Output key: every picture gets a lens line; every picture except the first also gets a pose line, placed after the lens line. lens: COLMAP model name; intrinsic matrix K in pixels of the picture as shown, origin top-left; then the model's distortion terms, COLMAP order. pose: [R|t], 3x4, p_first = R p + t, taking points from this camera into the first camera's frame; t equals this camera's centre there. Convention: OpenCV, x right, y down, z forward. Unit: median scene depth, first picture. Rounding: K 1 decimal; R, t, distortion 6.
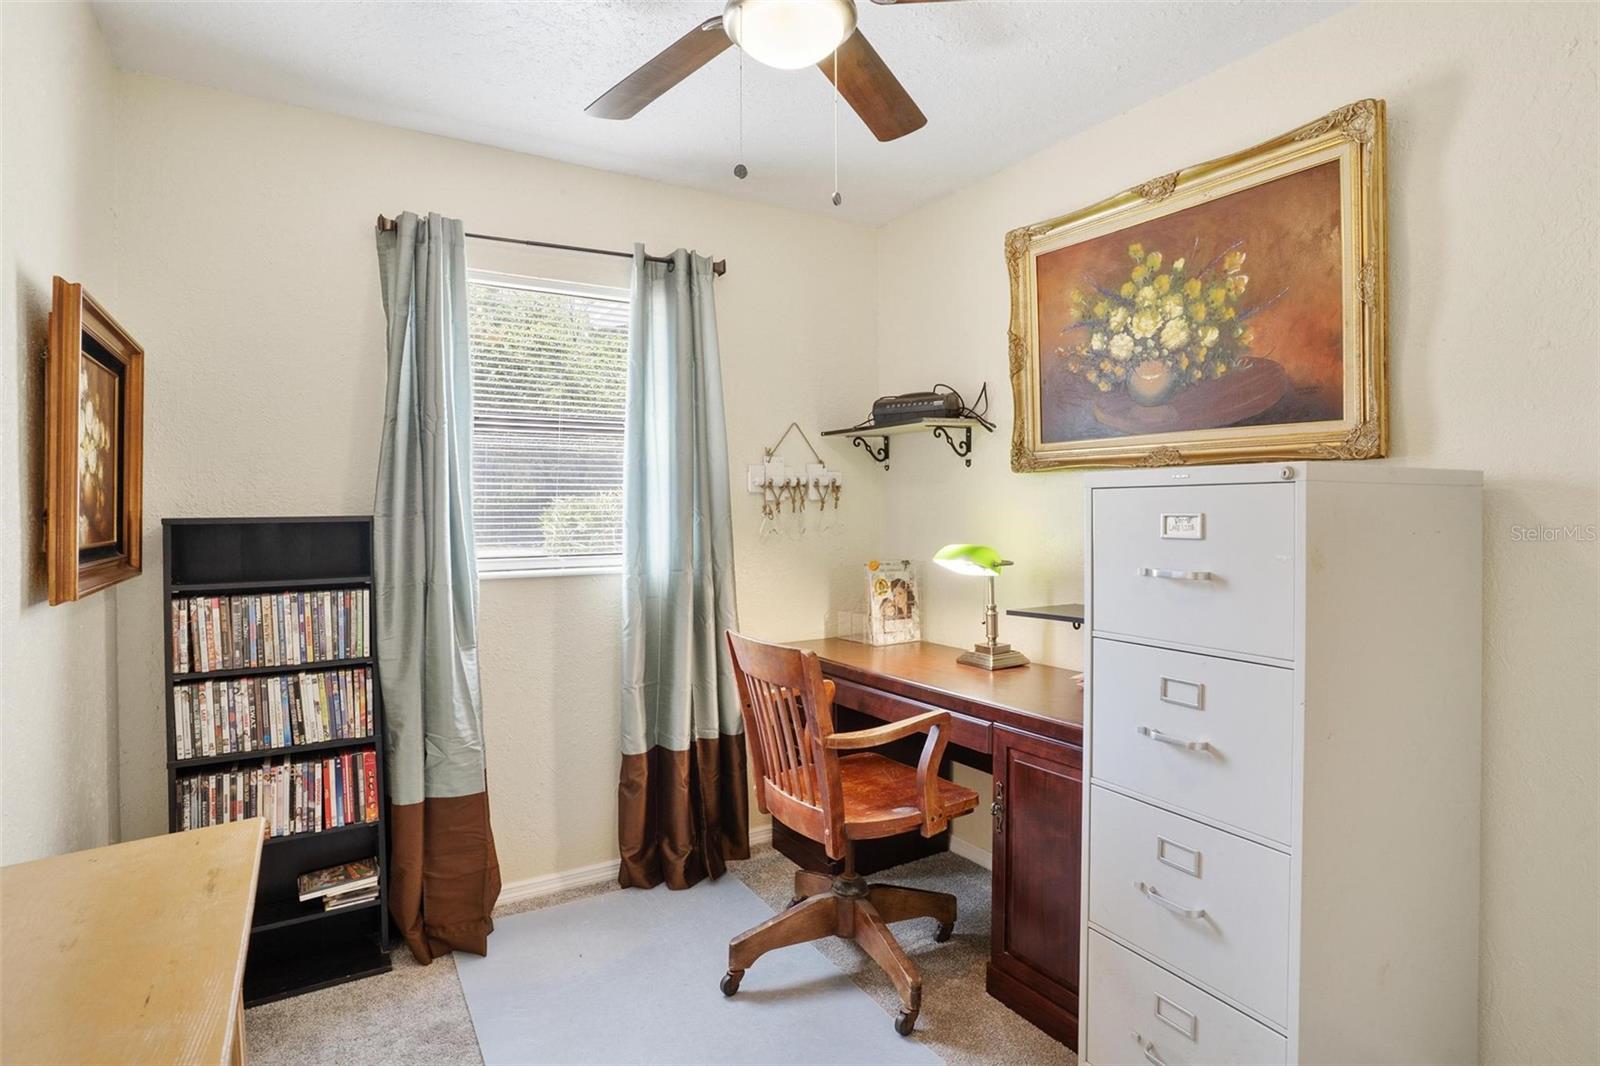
lens RADIAL K [[807.4, 0, 799.2], [0, 807.4, 487.4], [0, 0, 1]] dist [0.000585, 0.000287]
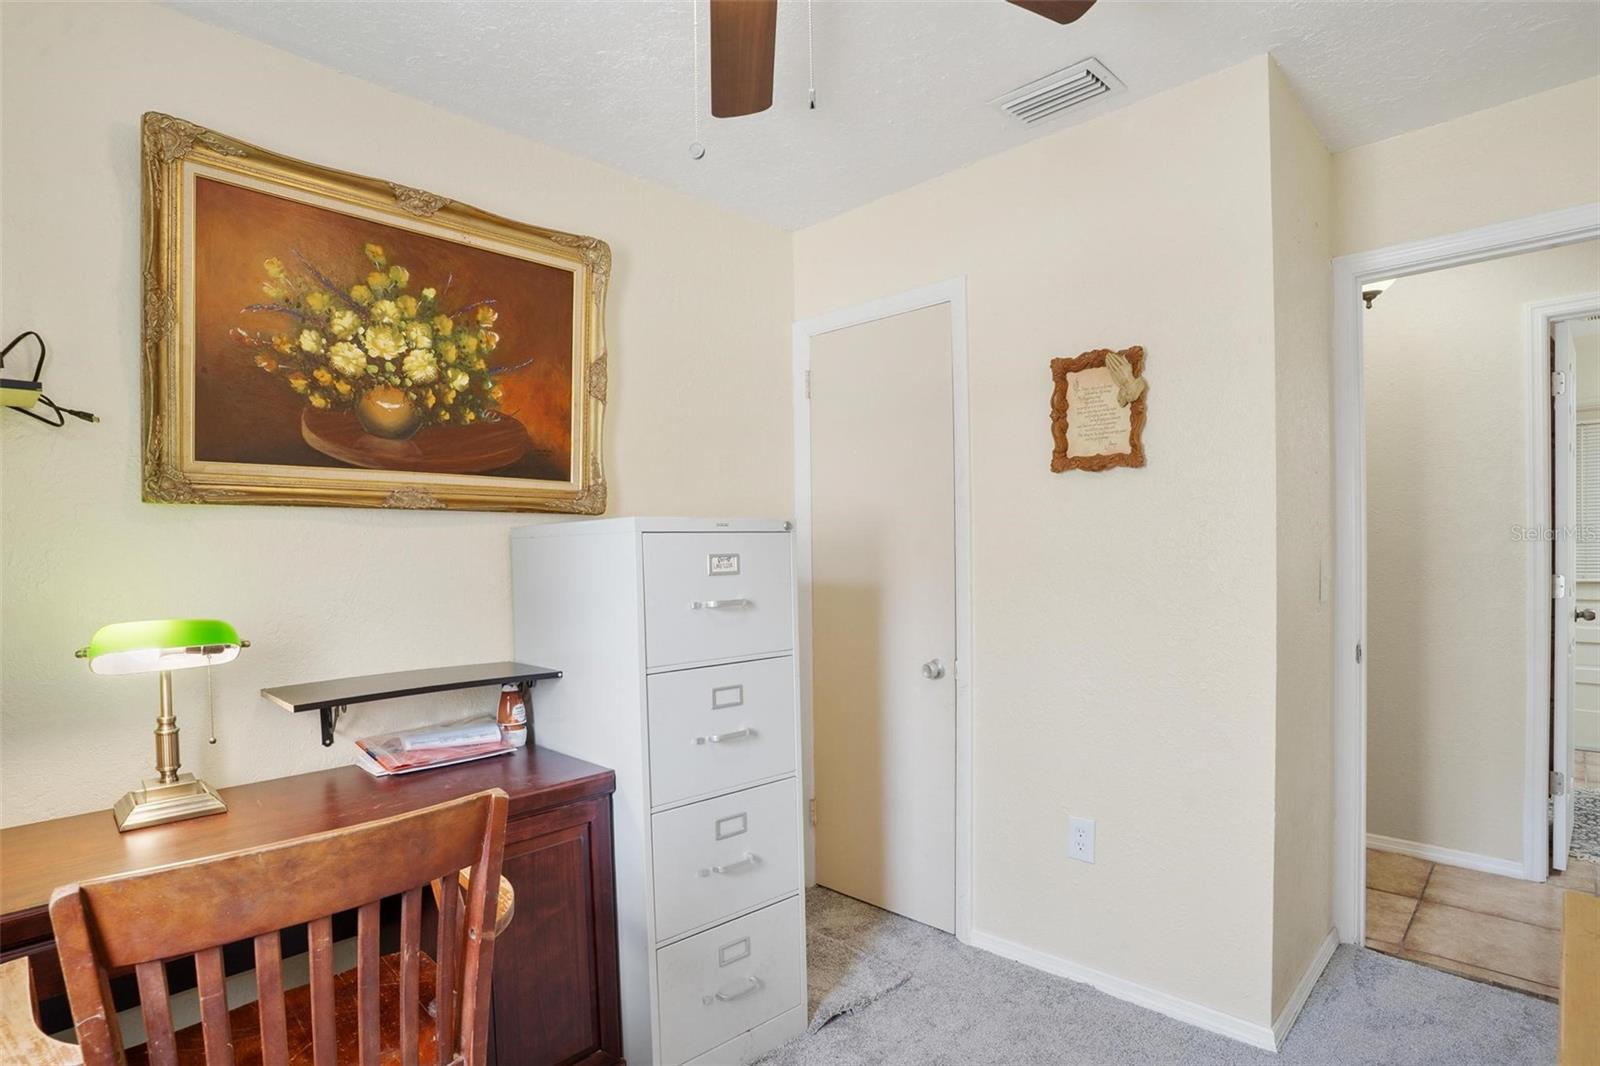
lens RADIAL K [[816.9, 0, 799.1], [0, 816.9, 545.3], [0, 0, 1]] dist [0.000229, 0.000365]
pose [[-0.183345, 0.008910, 0.983008, -0.524038], [-0.008347, 0.999909, -0.010620, 0.020726], [-0.983013, -0.010152, -0.183254, 0.739744]]
